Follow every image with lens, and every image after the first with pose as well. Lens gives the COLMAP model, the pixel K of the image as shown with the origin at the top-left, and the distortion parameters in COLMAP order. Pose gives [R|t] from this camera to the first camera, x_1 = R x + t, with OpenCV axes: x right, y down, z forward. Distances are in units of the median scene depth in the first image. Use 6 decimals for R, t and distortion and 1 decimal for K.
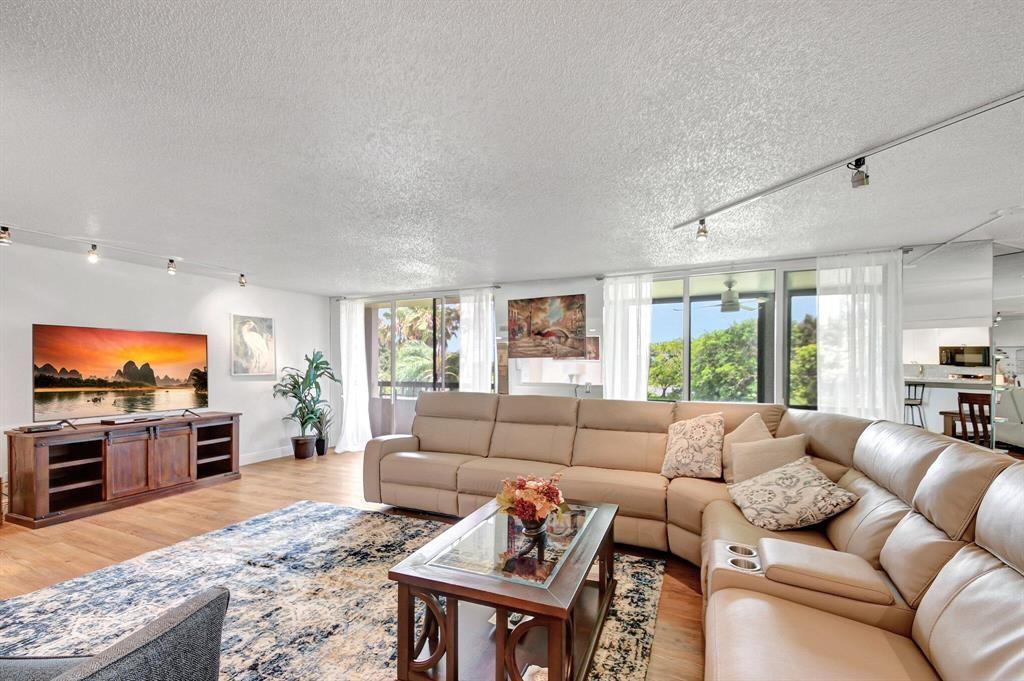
lens RADIAL K [[436.4, 0, 492.5], [0, 436.4, 368.3], [0, 0, 1]] dist [0.019129, 0.000047]
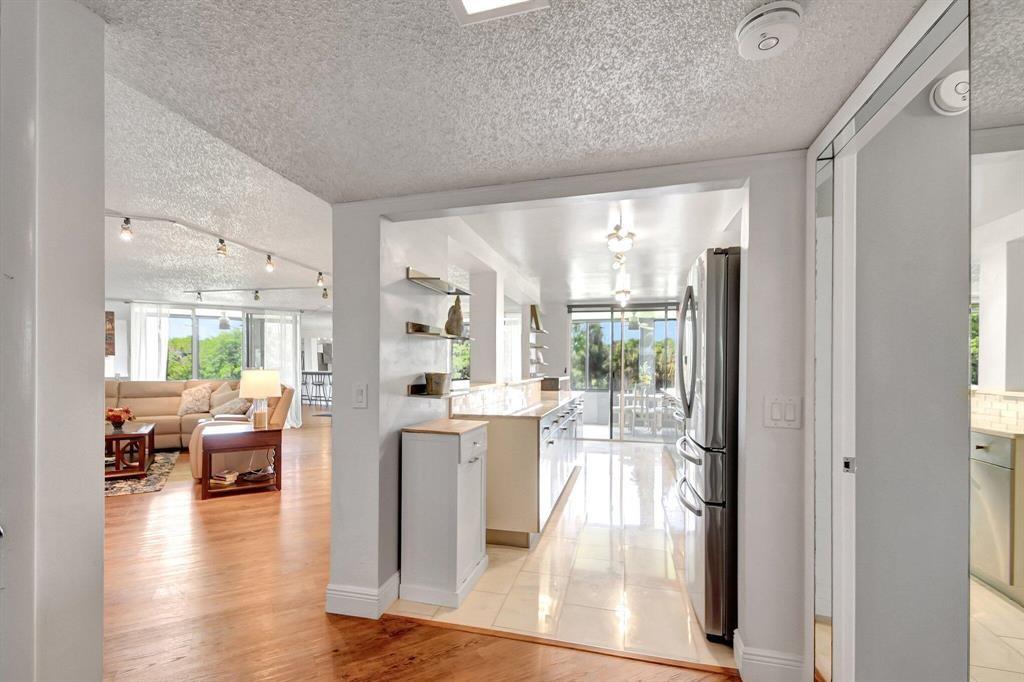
lens RADIAL K [[450.5, 0, 512.0], [0, 450.5, 365.1], [0, 0, 1]] dist [0.011066, 0.000019]
pose [[0.525863, 0.002243, 0.850567, -0.406230], [0.002309, 0.999989, -0.004064, 0.016816], [-0.850566, 0.004101, 0.525852, -0.984163]]
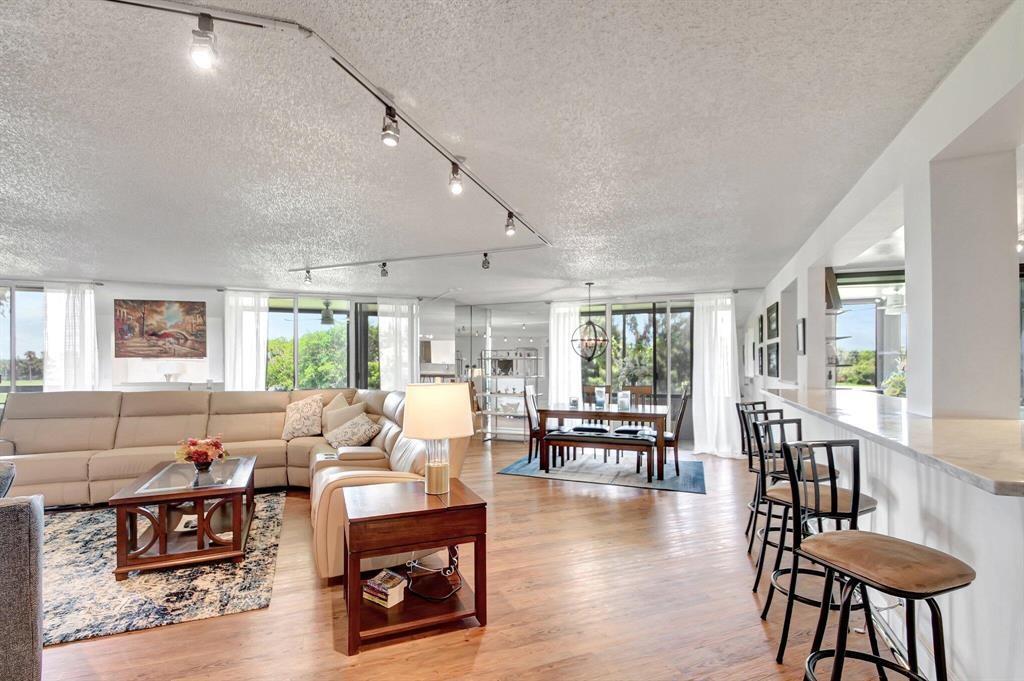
lens RADIAL K [[450.5, 0, 512.0], [0, 450.5, 364.6], [0, 0, 1]] dist [0.011066, 0.000019]
pose [[0.639765, -0.002307, 0.768567, -0.199841], [0.006915, 0.999972, -0.002754, 0.002052], [-0.768539, 0.007077, 0.639764, -0.395250]]
